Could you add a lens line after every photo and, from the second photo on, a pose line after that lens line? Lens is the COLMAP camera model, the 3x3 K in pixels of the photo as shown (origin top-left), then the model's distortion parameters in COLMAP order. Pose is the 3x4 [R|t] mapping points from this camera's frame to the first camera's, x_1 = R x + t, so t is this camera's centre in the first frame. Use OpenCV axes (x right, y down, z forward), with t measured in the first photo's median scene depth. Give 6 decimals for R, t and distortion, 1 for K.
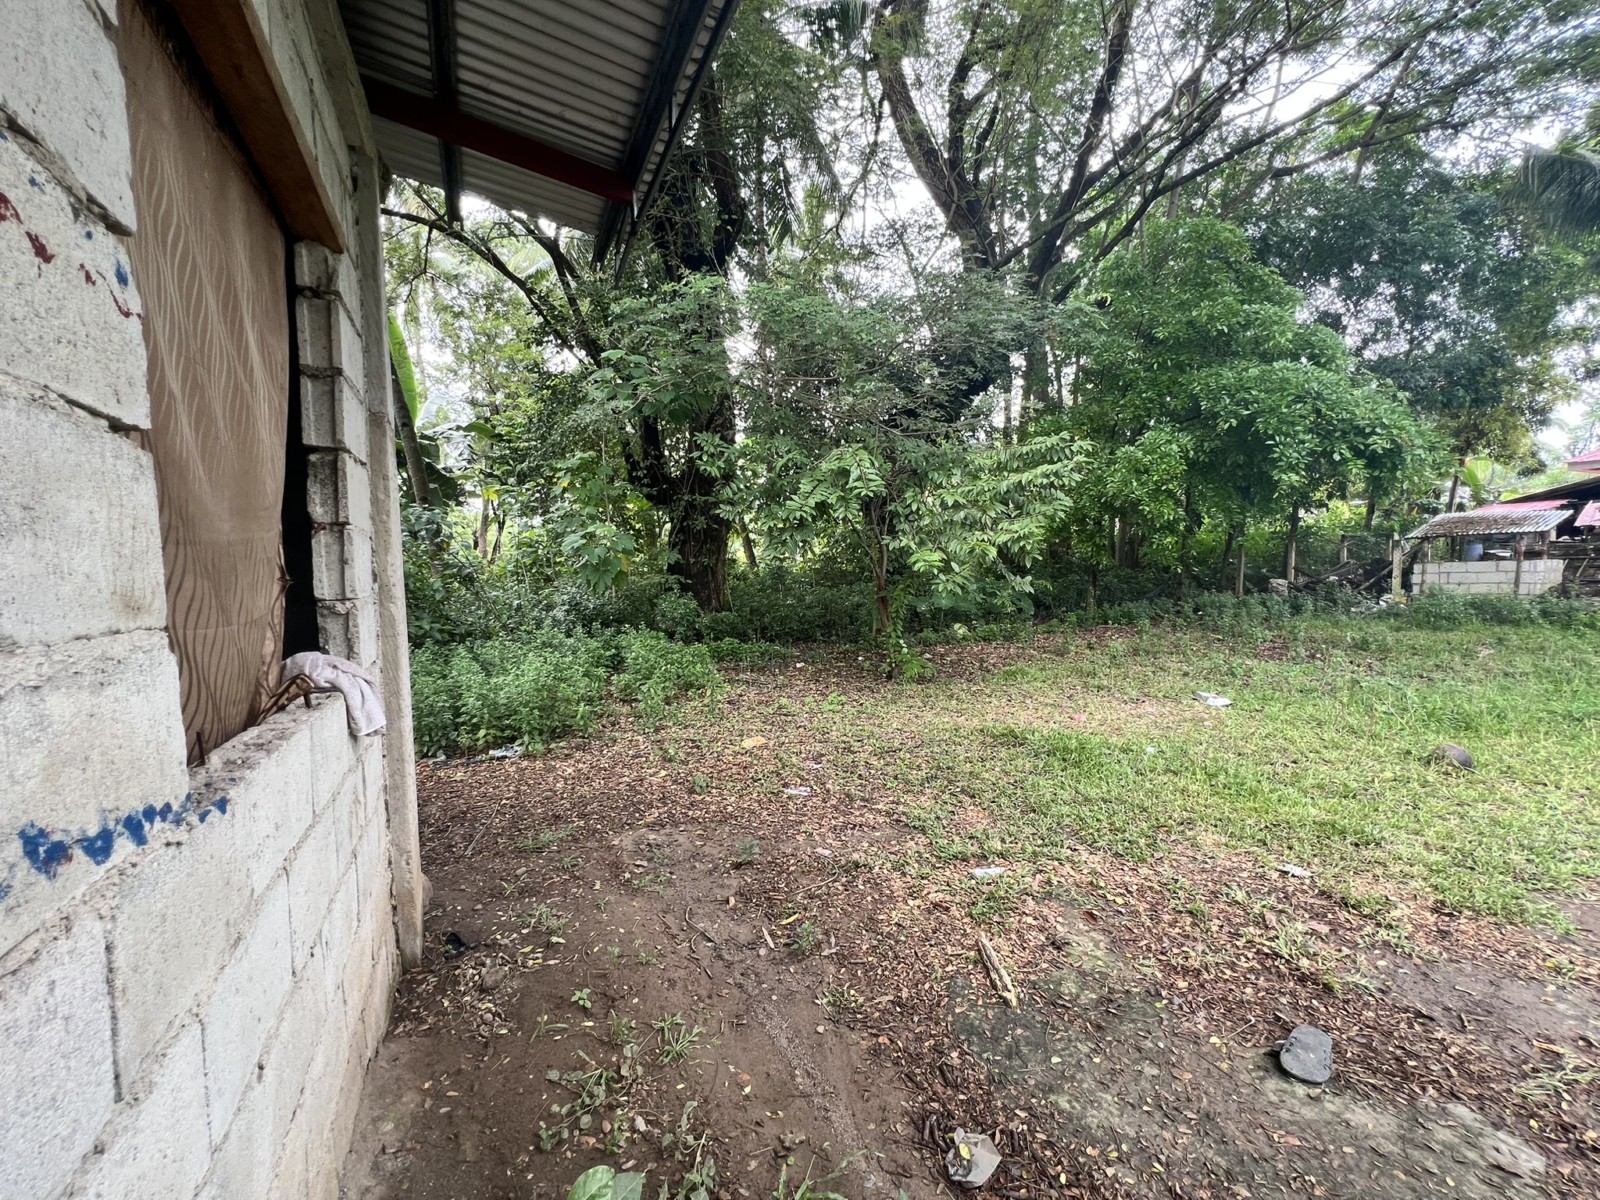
lens RADIAL K [[638.3, 0, 798.0], [0, 638.3, 603.7], [0, 0, 1]] dist [-0.001309, 0.000274]
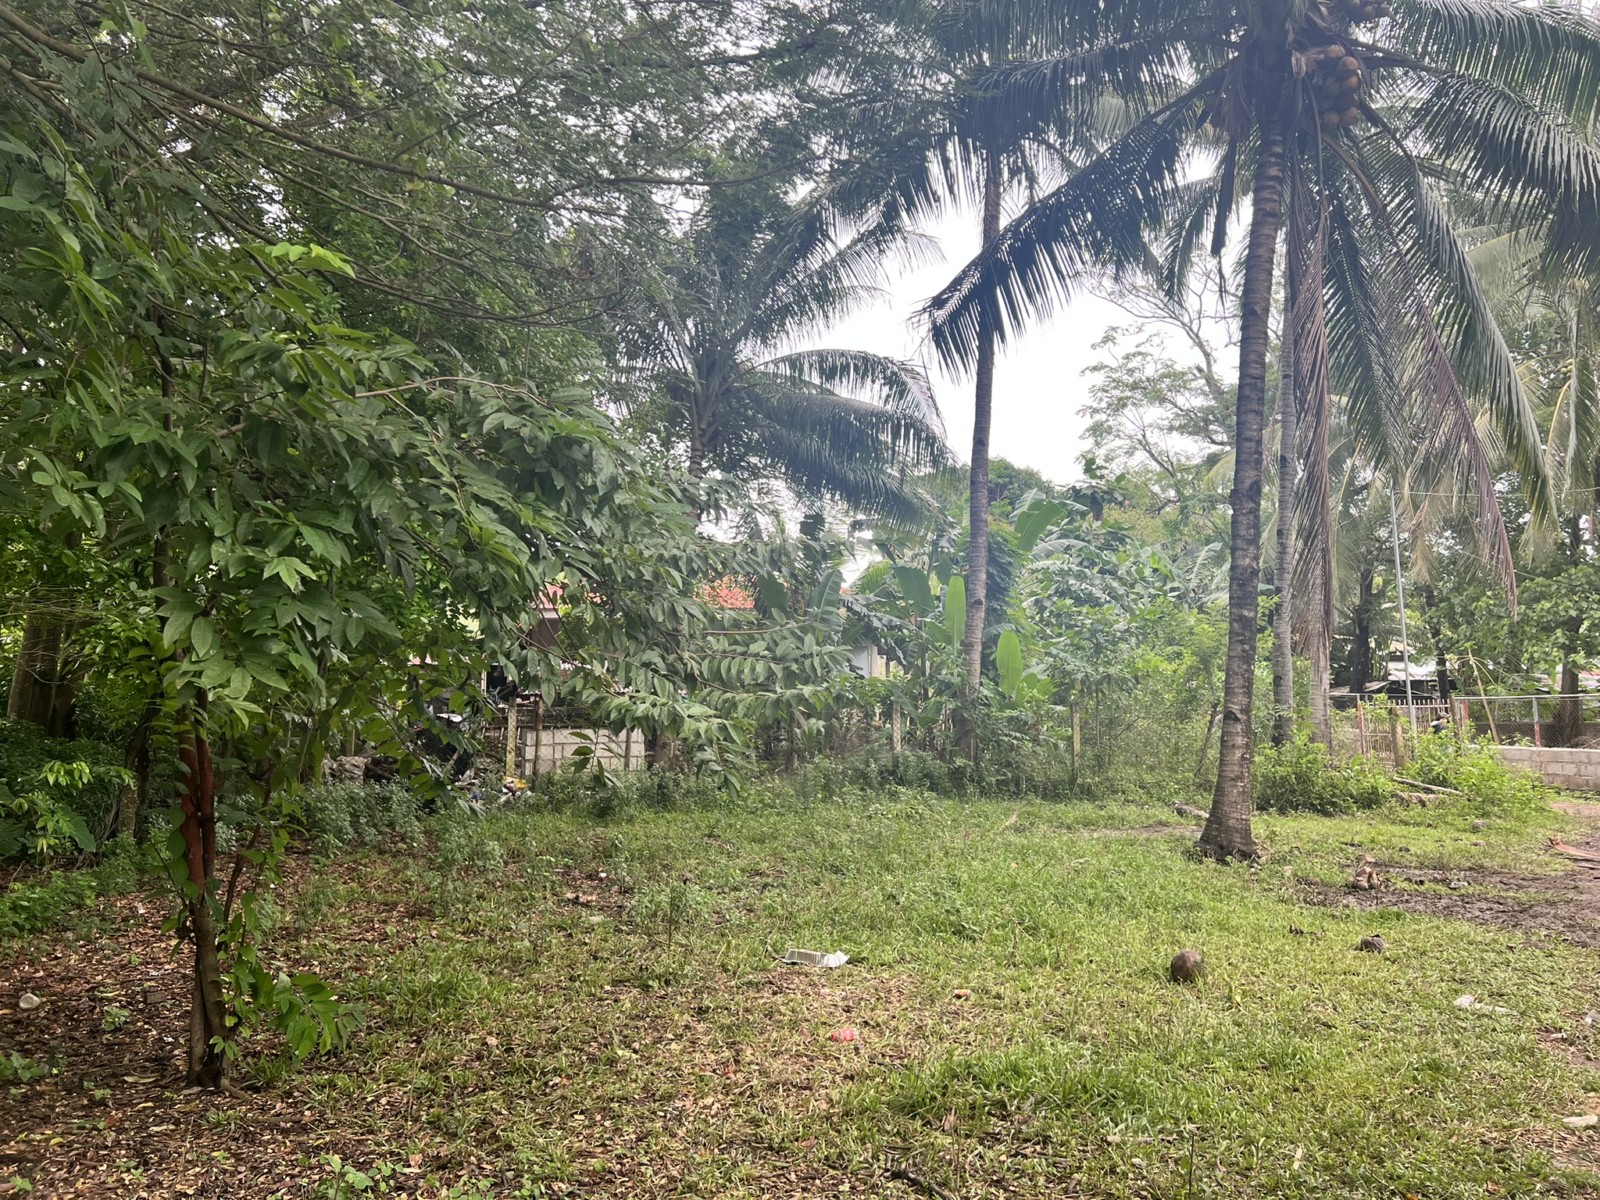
lens RADIAL K [[1190.6, 0, 803.5], [0, 1190.6, 591.1], [0, 0, 1]] dist [0.063660, -0.074204]
pose [[0.302643, 0.119590, 0.945571, -0.215608], [0.048987, 0.988834, -0.140741, -0.015601], [-0.951844, 0.088915, 0.293406, 0.298769]]
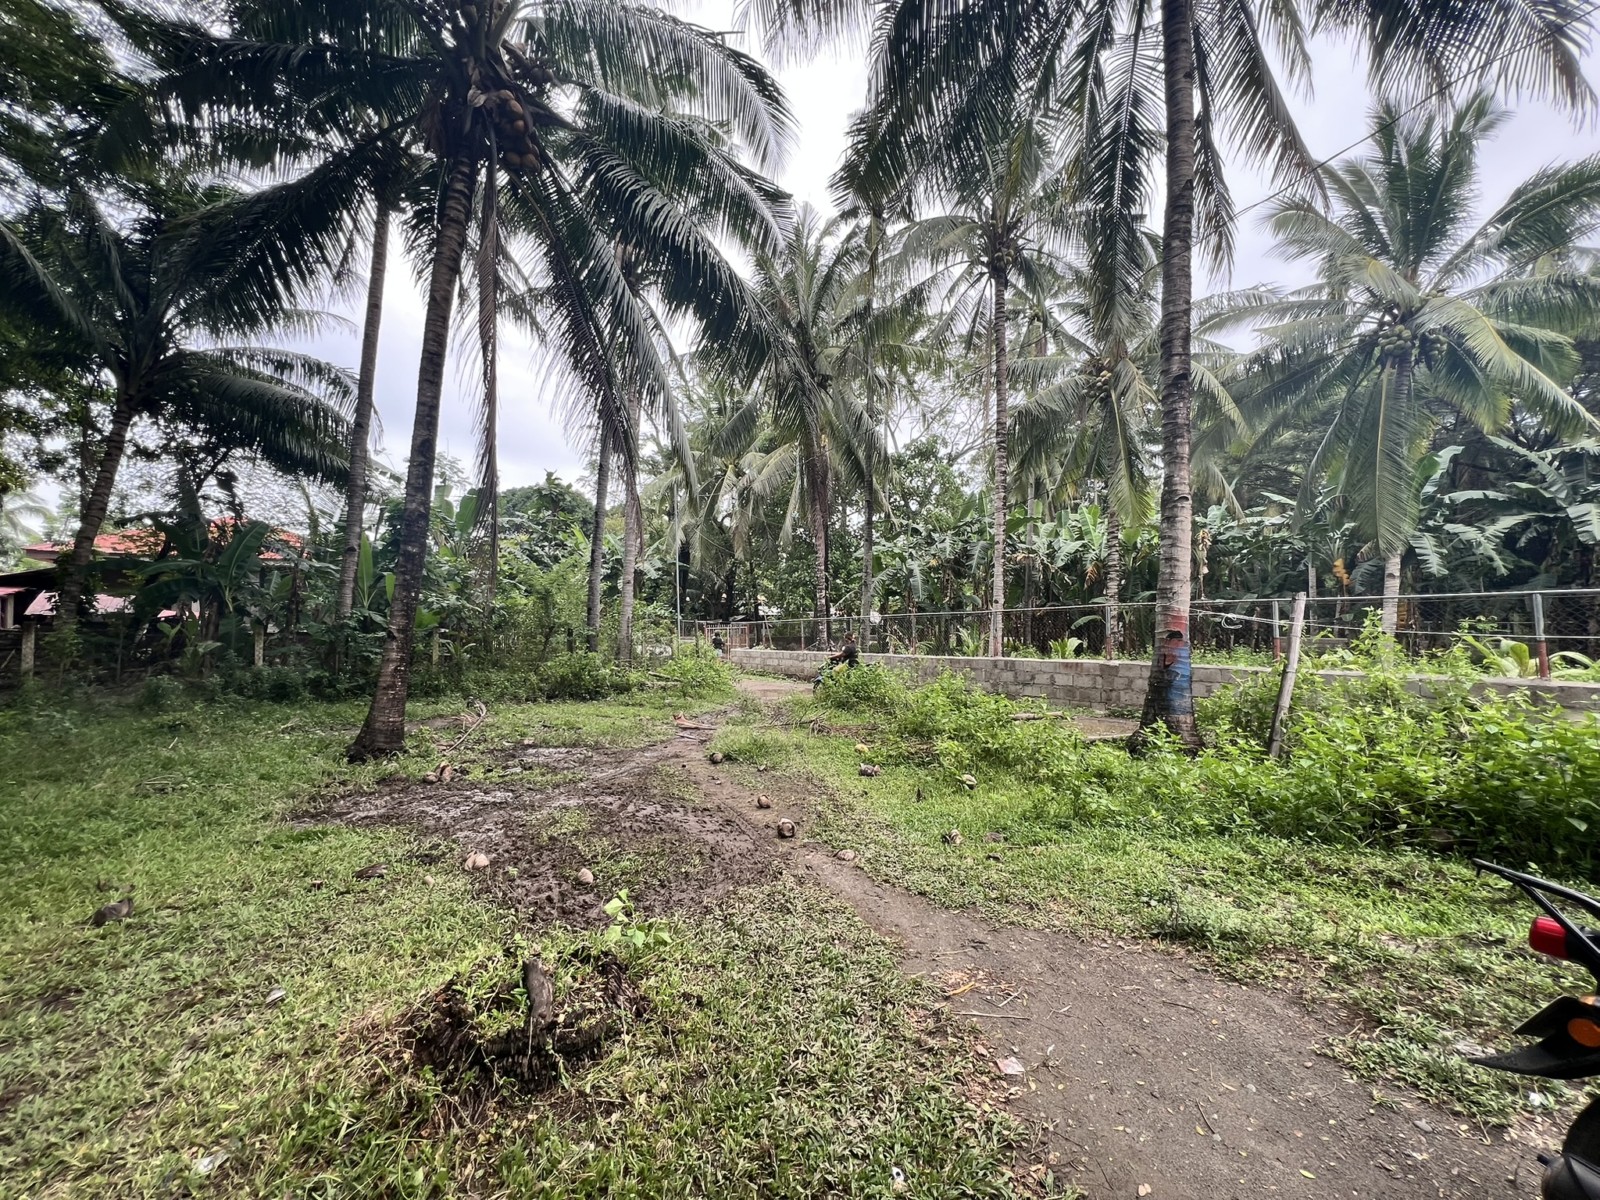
lens RADIAL K [[638.3, 0, 799.1], [0, 638.3, 600.9], [0, 0, 1]] dist [-0.001309, 0.000274]
pose [[-0.157833, 0.072254, 0.984819, 0.122578], [0.068082, 0.995742, -0.062144, -0.004392], [-0.985116, 0.057240, -0.162080, 0.004513]]
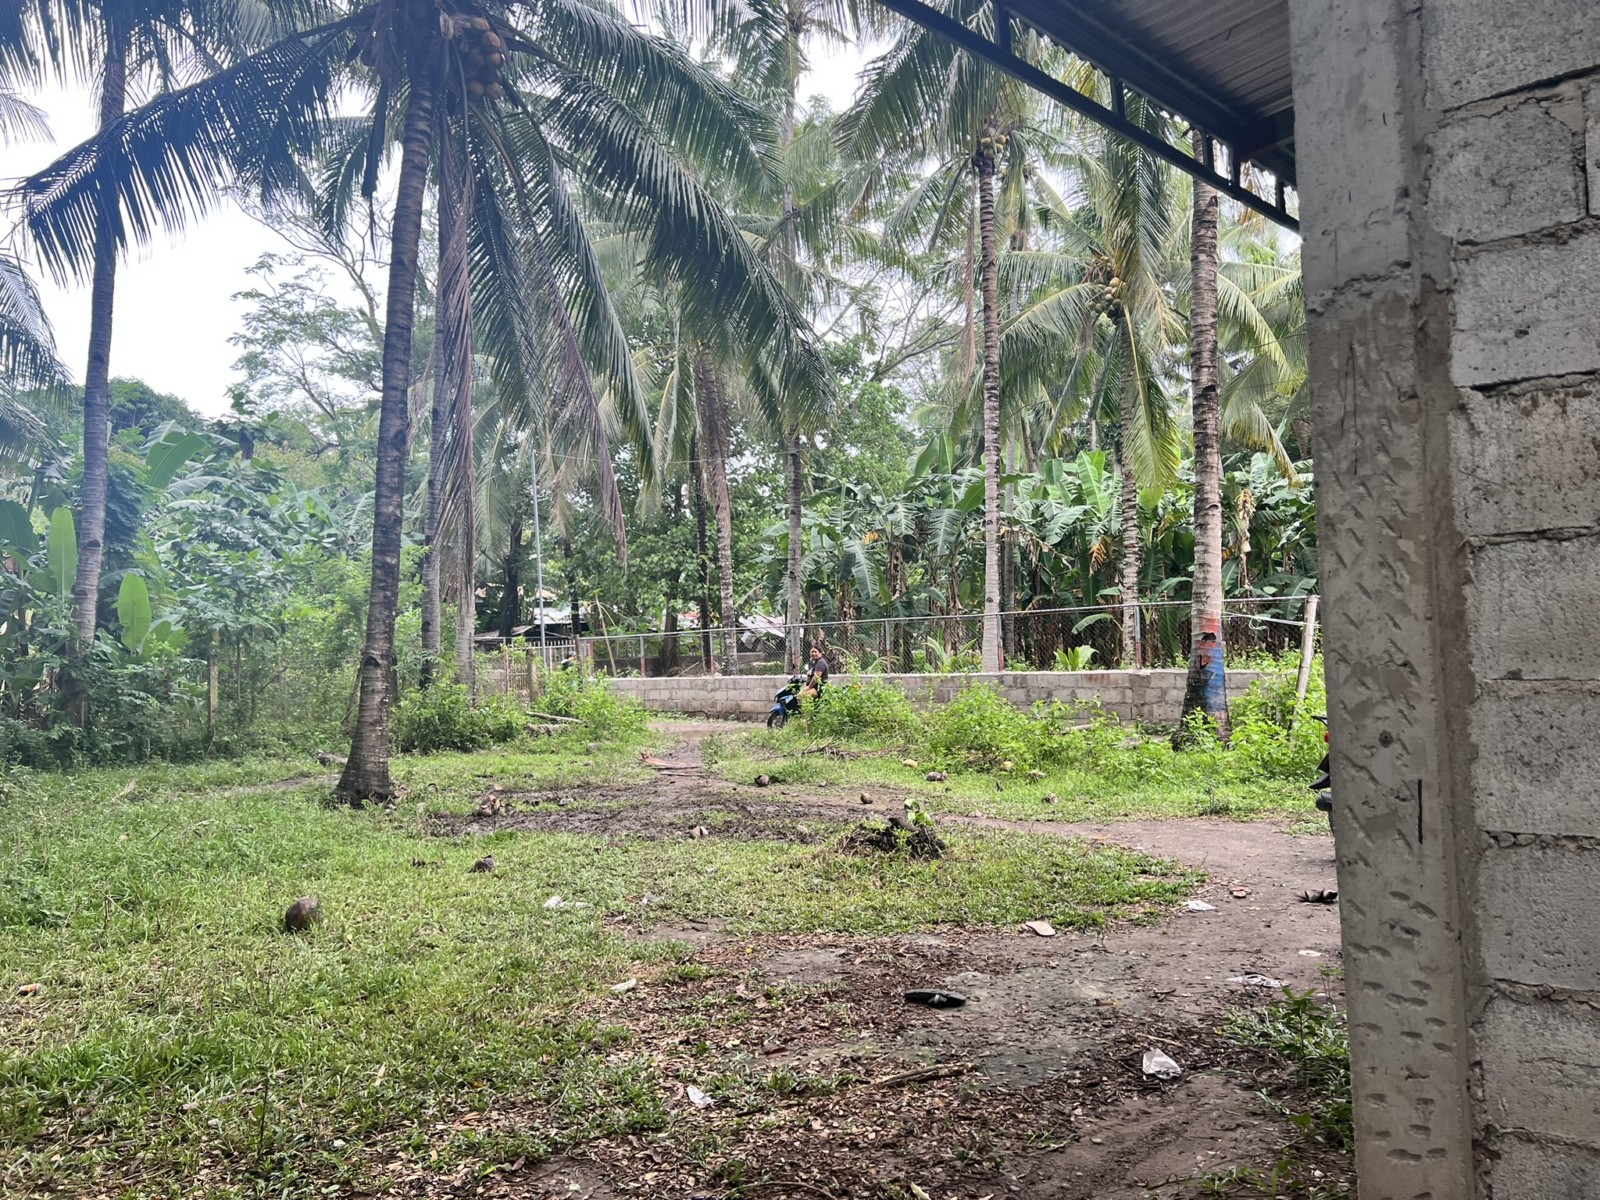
lens RADIAL K [[1190.6, 0, 789.8], [0, 1190.6, 590.3], [0, 0, 1]] dist [0.063660, -0.074204]
pose [[-0.343456, 0.079092, 0.935833, -0.218688], [0.098522, 0.993984, -0.047848, -0.012993], [-0.933987, 0.075767, -0.349182, 0.283473]]
